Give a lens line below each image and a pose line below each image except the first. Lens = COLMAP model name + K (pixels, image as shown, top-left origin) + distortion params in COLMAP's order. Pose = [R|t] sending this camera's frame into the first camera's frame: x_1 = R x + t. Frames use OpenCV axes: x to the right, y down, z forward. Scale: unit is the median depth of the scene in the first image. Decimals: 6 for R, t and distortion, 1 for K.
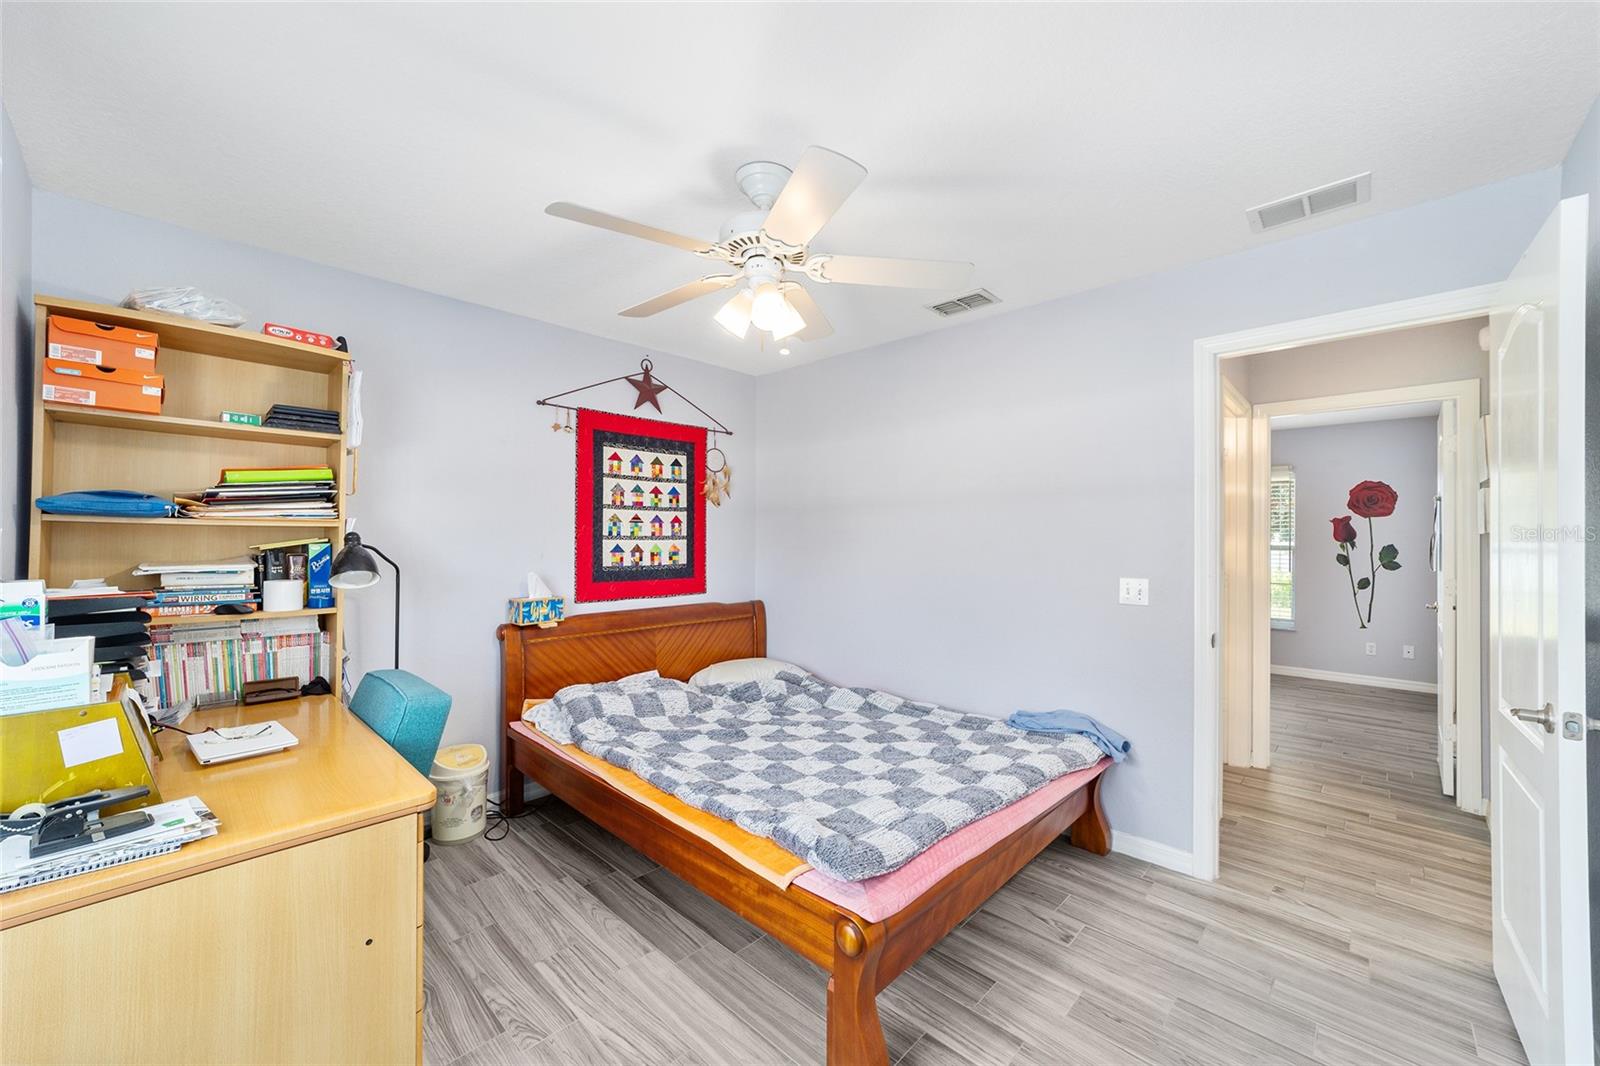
lens RADIAL K [[617.0, 0, 791.3], [0, 617.0, 529.0], [0, 0, 1]] dist [-0.014457, 0.007347]
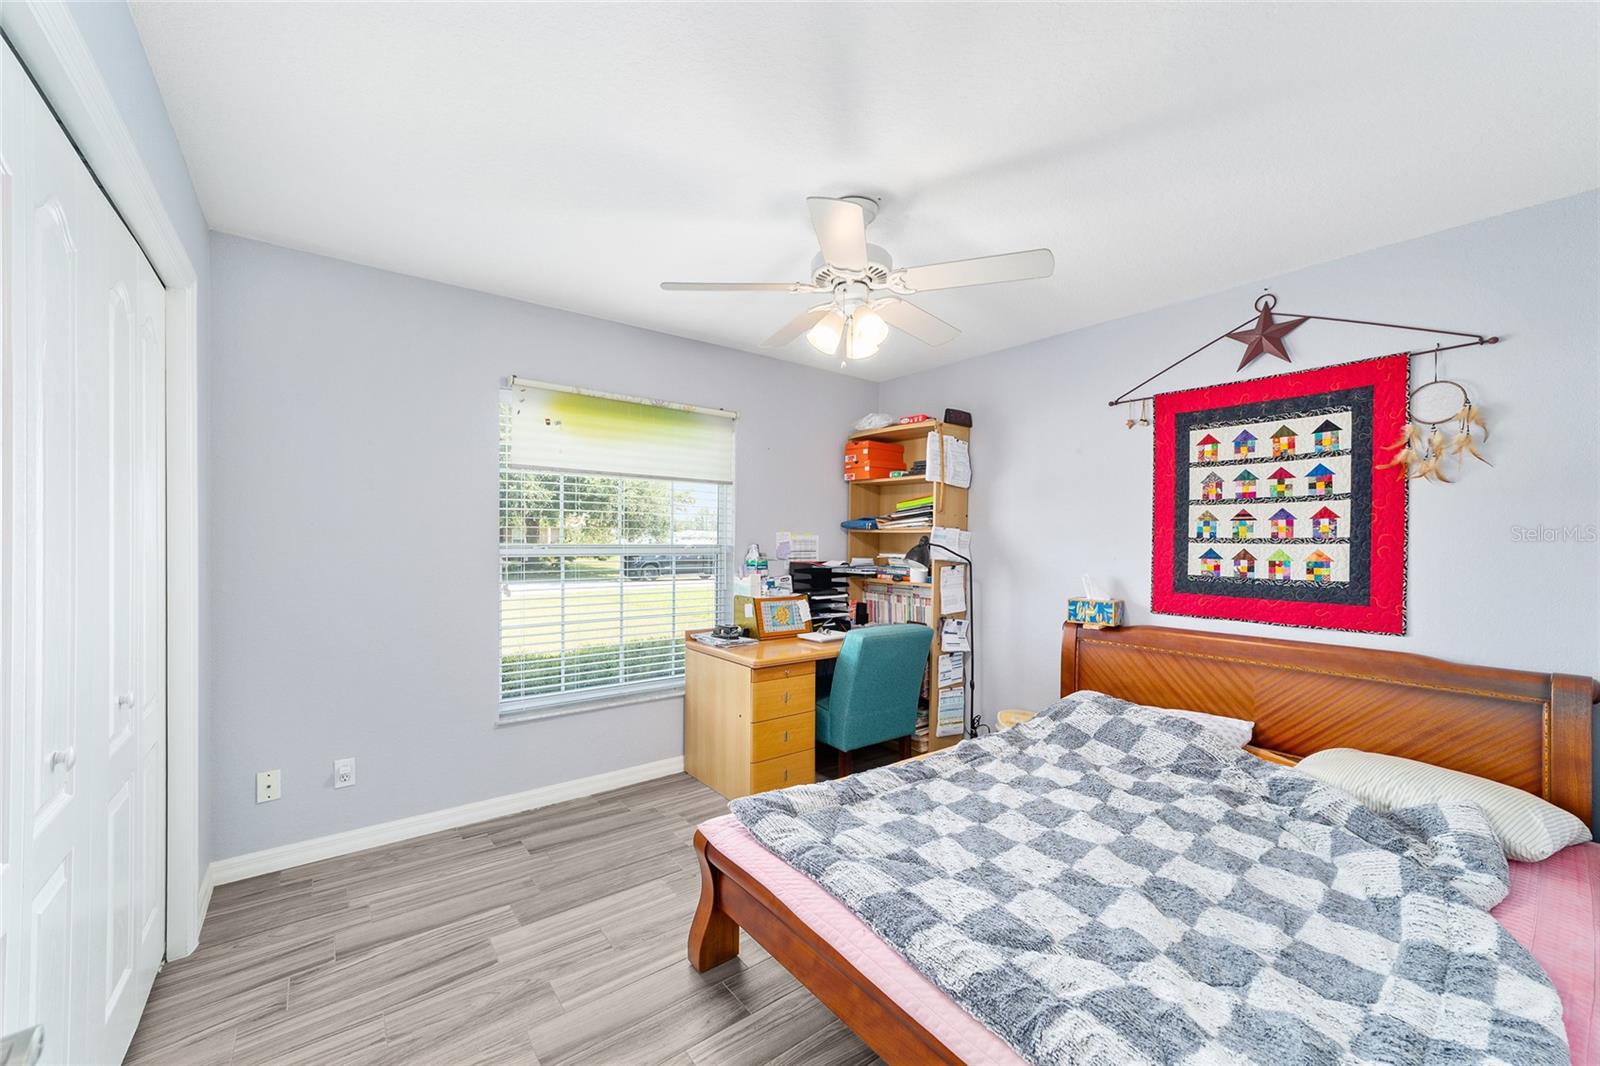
lens RADIAL K [[617.0, 0, 797.2], [0, 617.0, 540.6], [0, 0, 1]] dist [-0.014457, 0.007347]
pose [[-0.138666, -0.004605, -0.990328, 0.566831], [0.004569, 0.999976, -0.005290, 0.015767], [0.990329, -0.005258, -0.138642, 0.563293]]
